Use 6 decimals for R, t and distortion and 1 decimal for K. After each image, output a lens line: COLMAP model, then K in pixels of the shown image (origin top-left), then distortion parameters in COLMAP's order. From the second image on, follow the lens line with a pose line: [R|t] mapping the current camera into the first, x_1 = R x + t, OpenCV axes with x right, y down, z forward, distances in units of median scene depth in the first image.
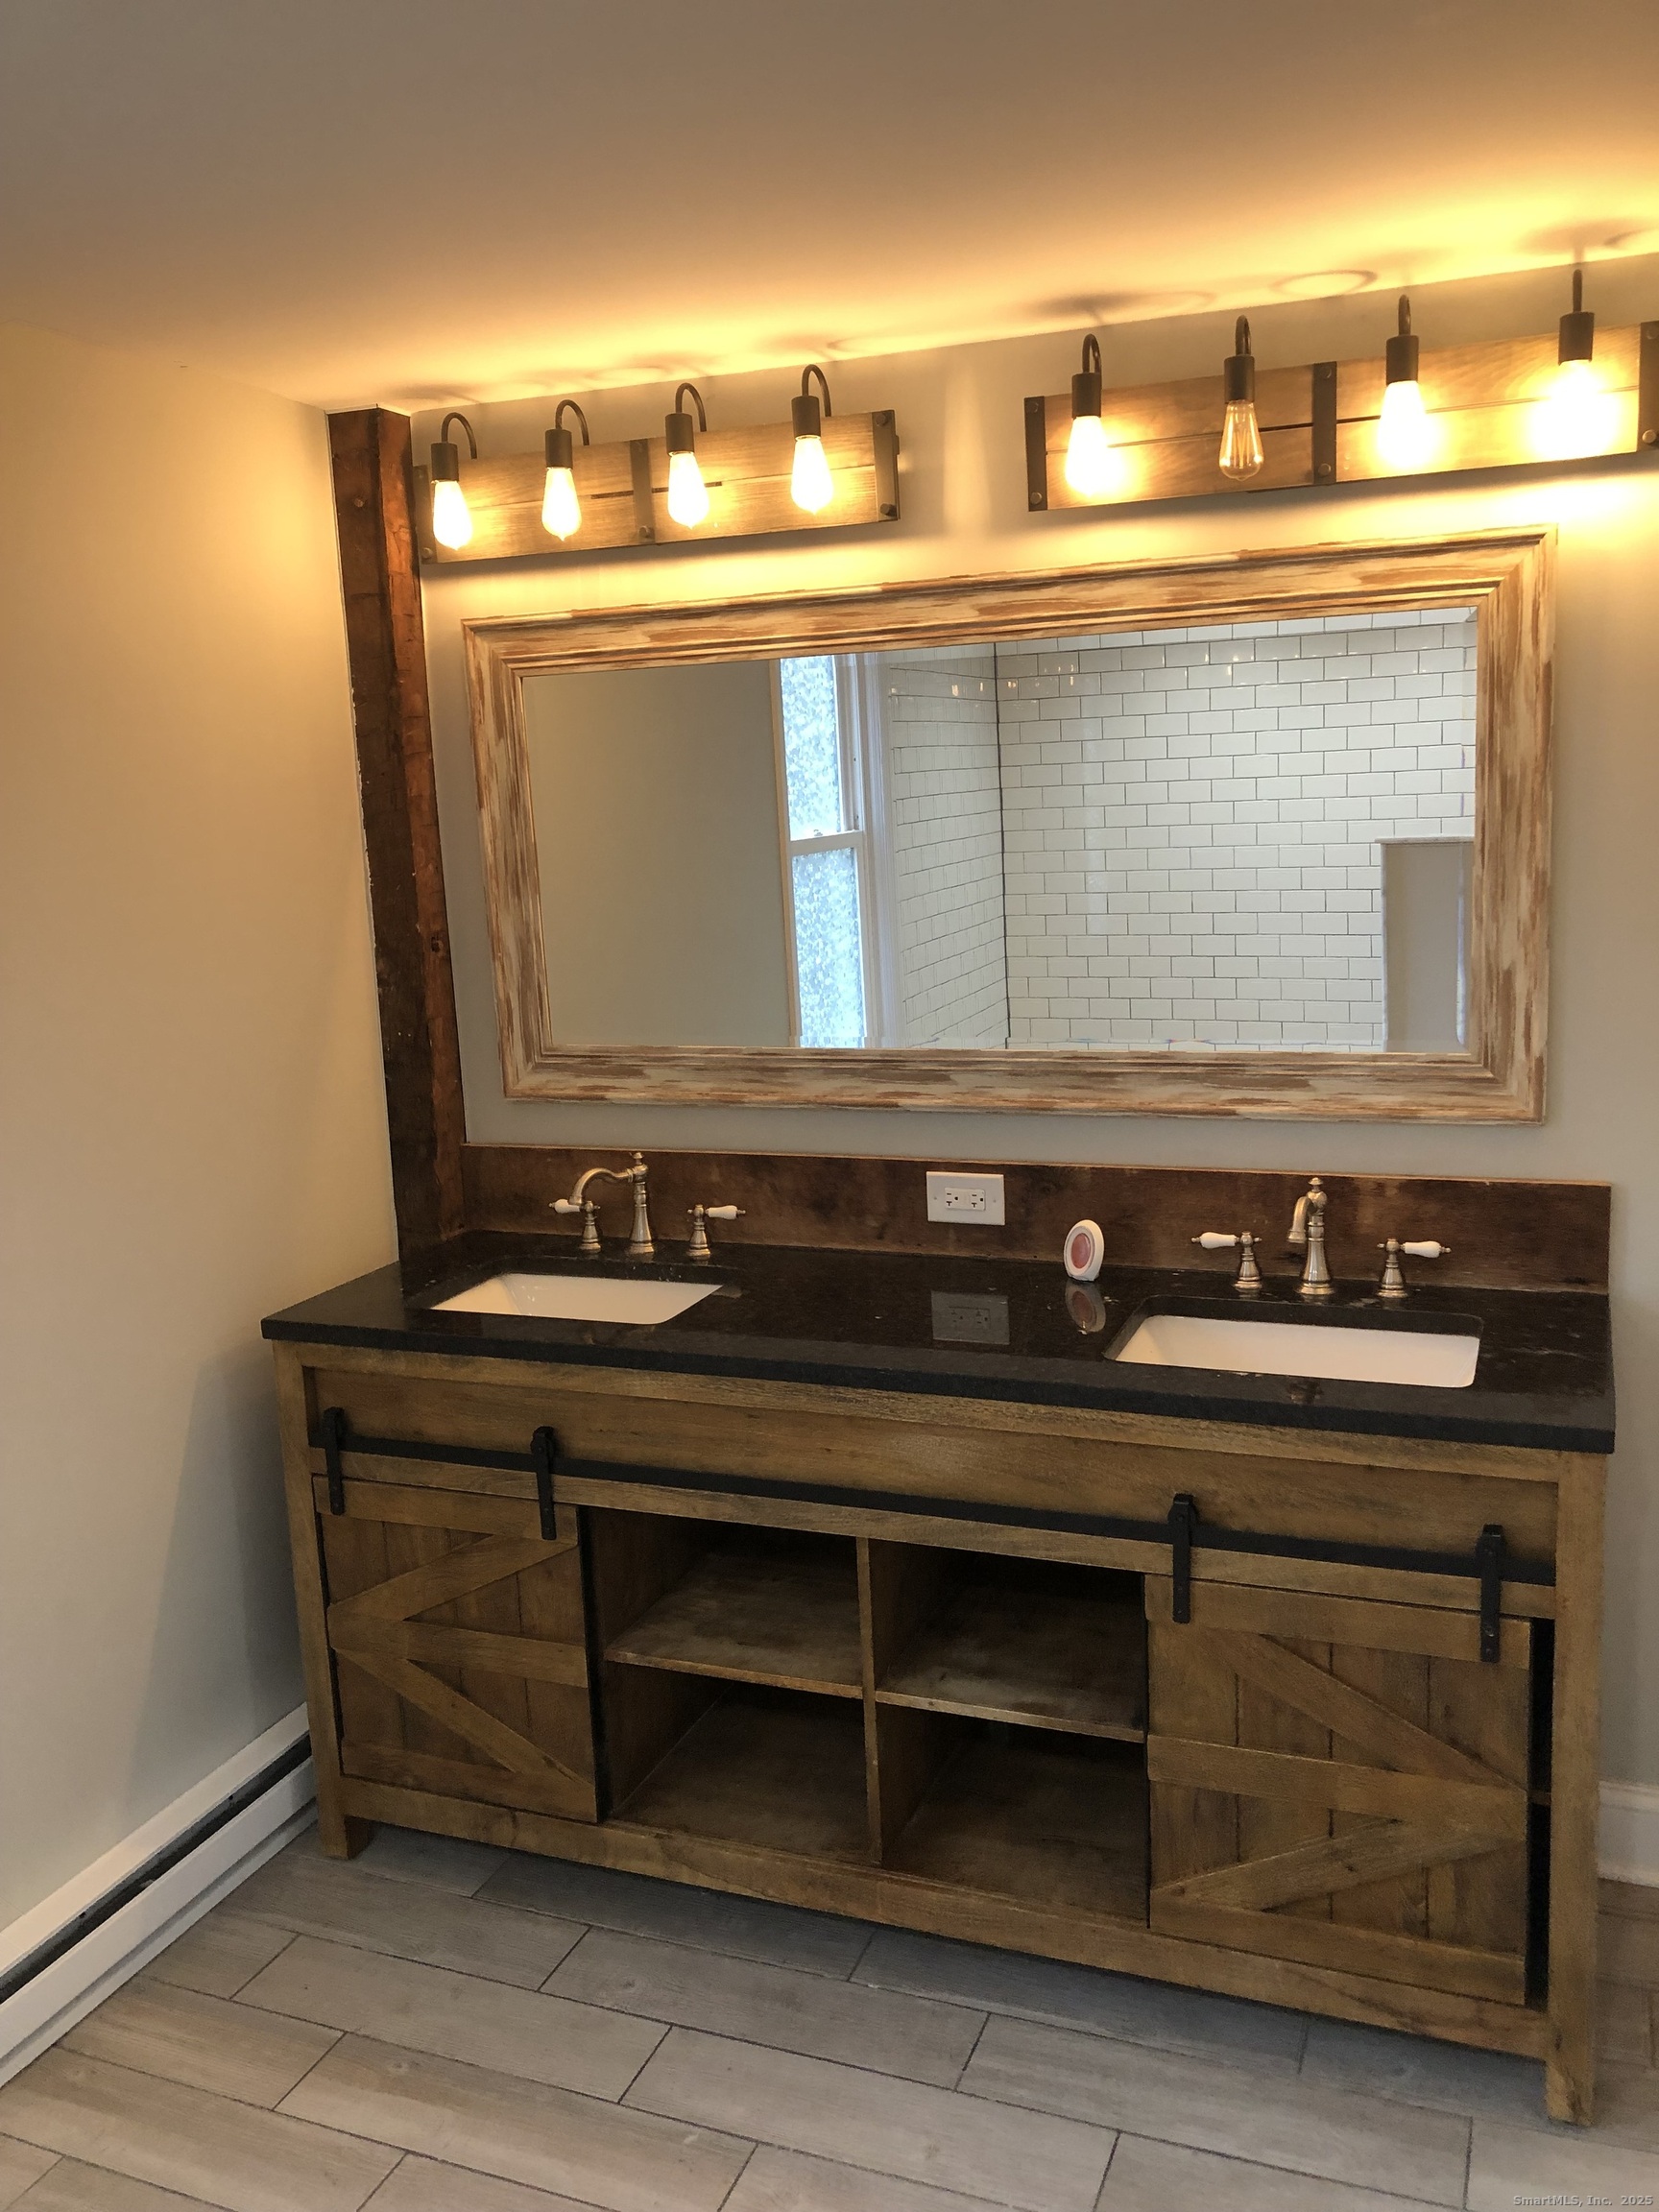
lens RADIAL K [[1824.5, 0, 833.7], [0, 1824.5, 1106.7], [0, 0, 1]] dist [0.050985, -0.068570]
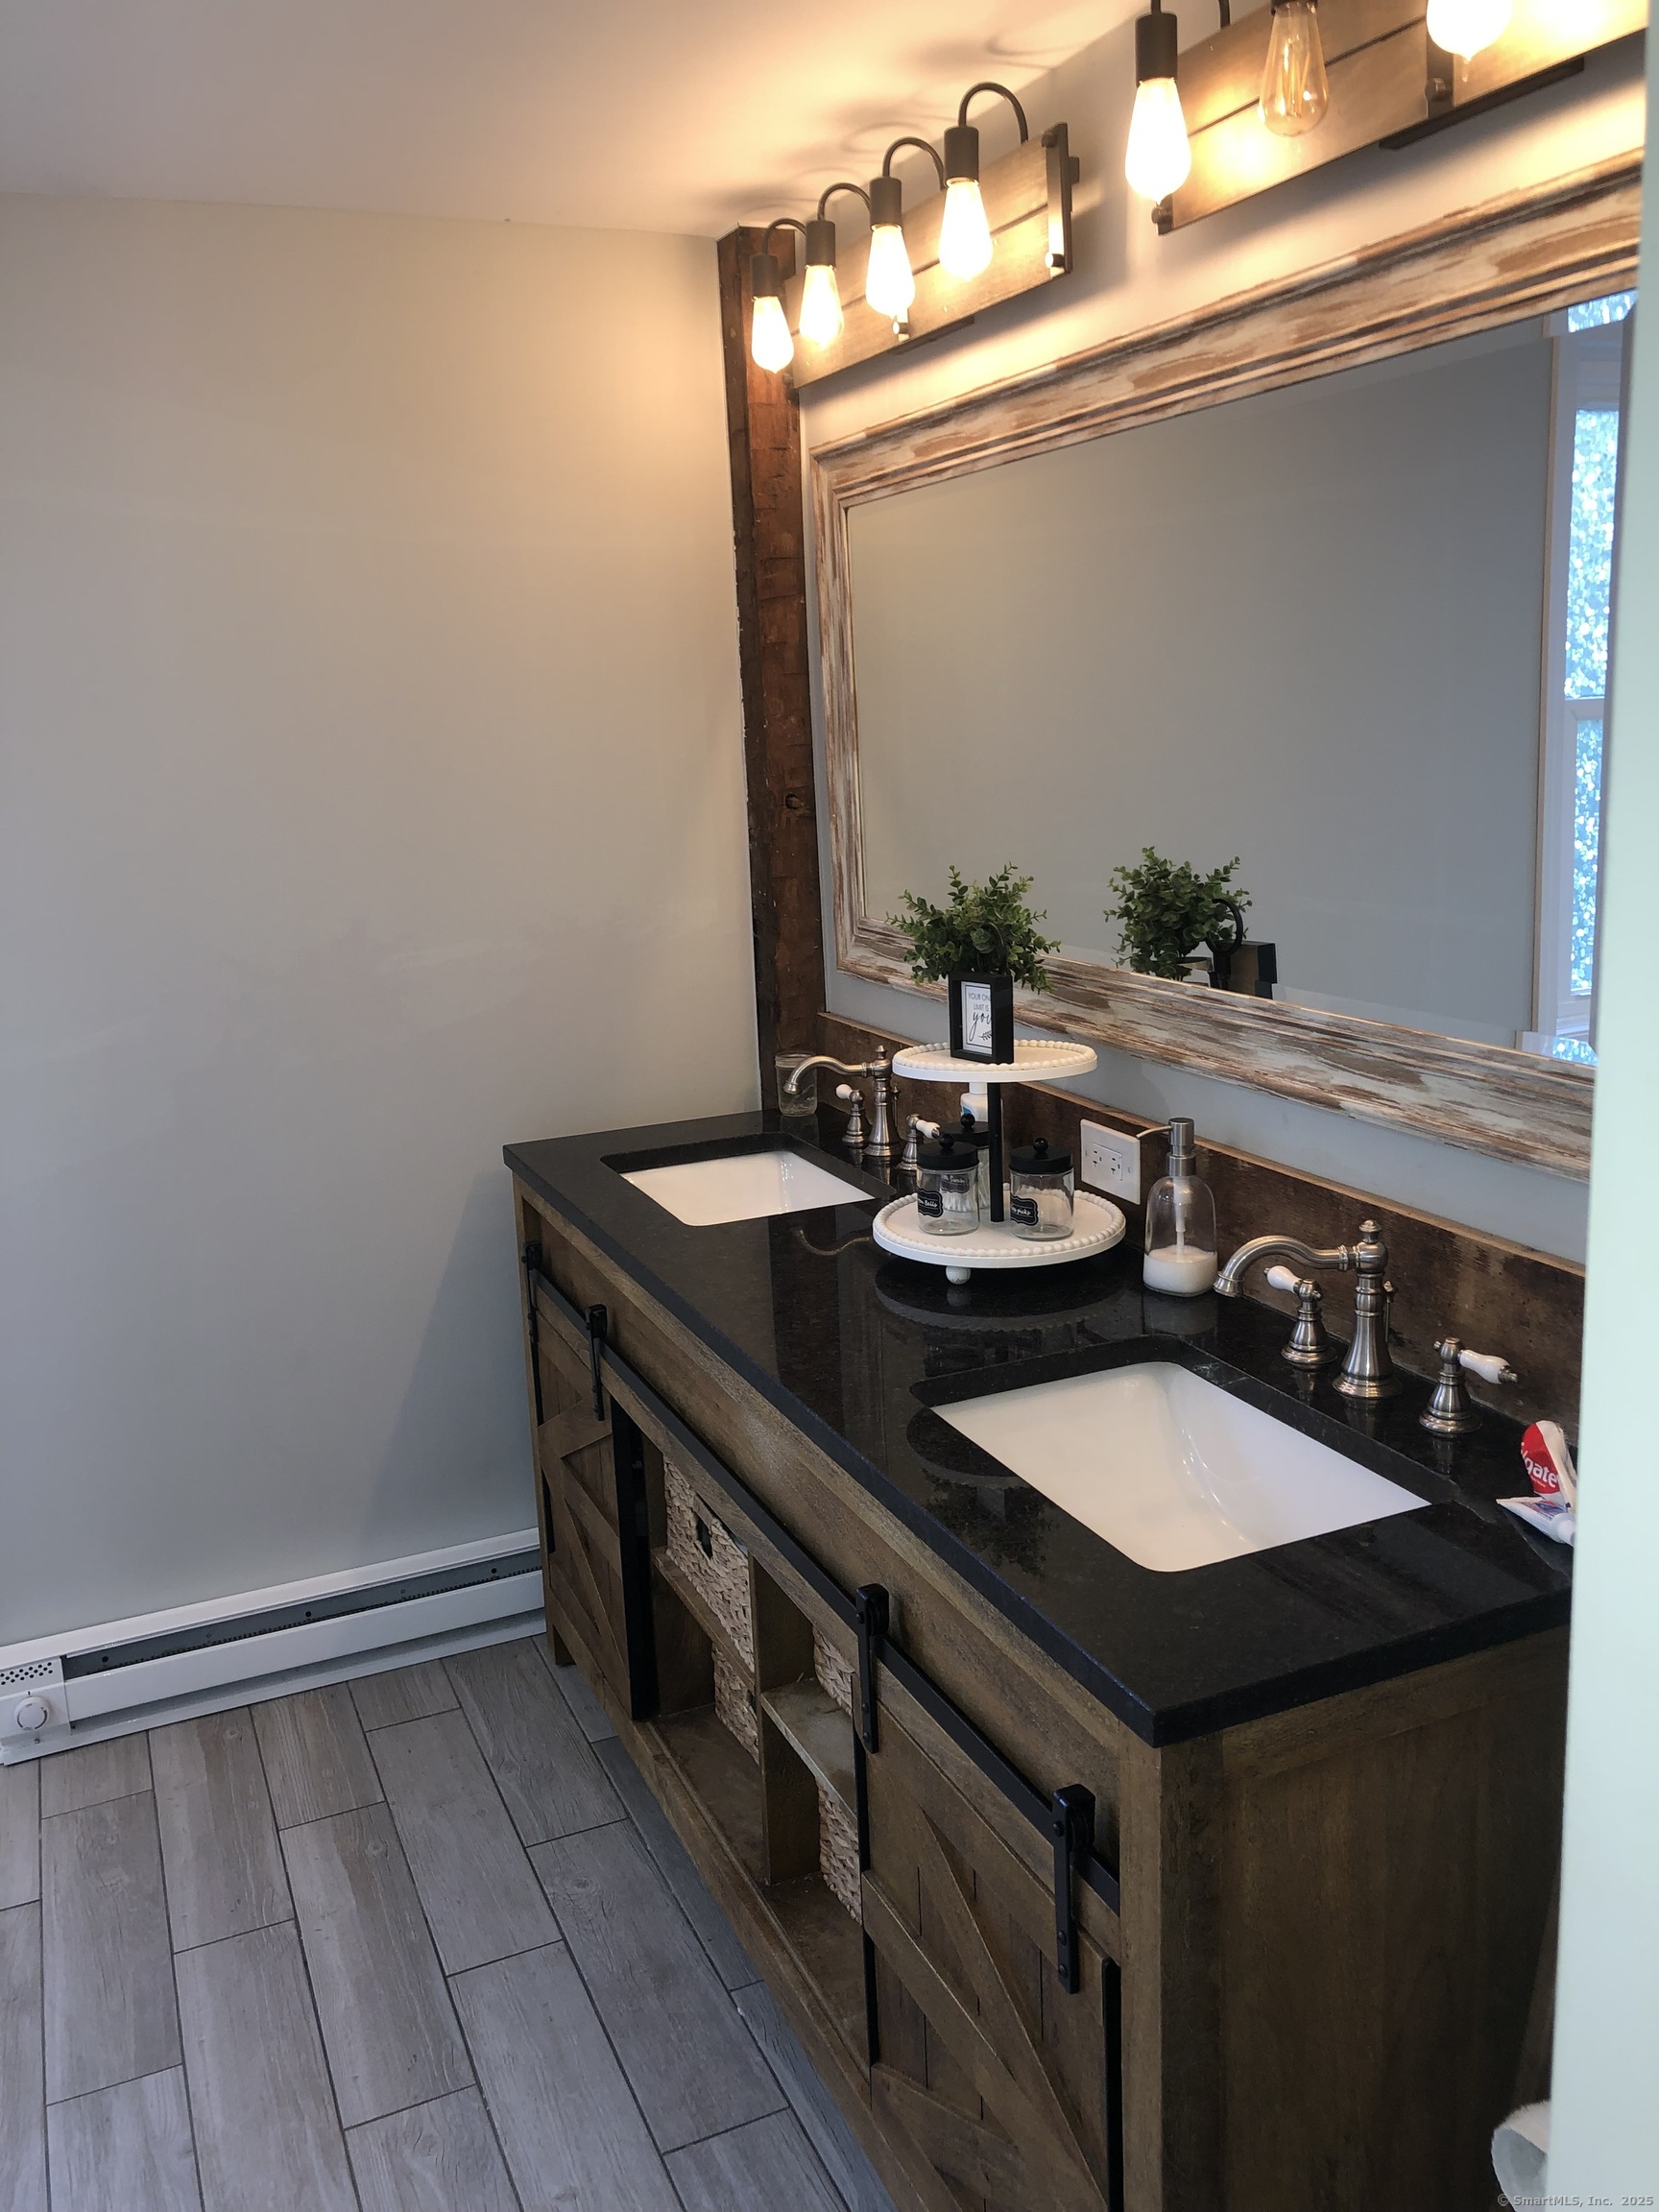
lens RADIAL K [[1824.5, 0, 833.6], [0, 1824.5, 1094.3], [0, 0, 1]] dist [0.050985, -0.068570]
pose [[0.707607, 0.161744, -0.687845, 0.552602], [-0.111645, 0.986814, 0.117193, -0.059616], [0.697730, -0.006132, 0.716334, 0.379624]]
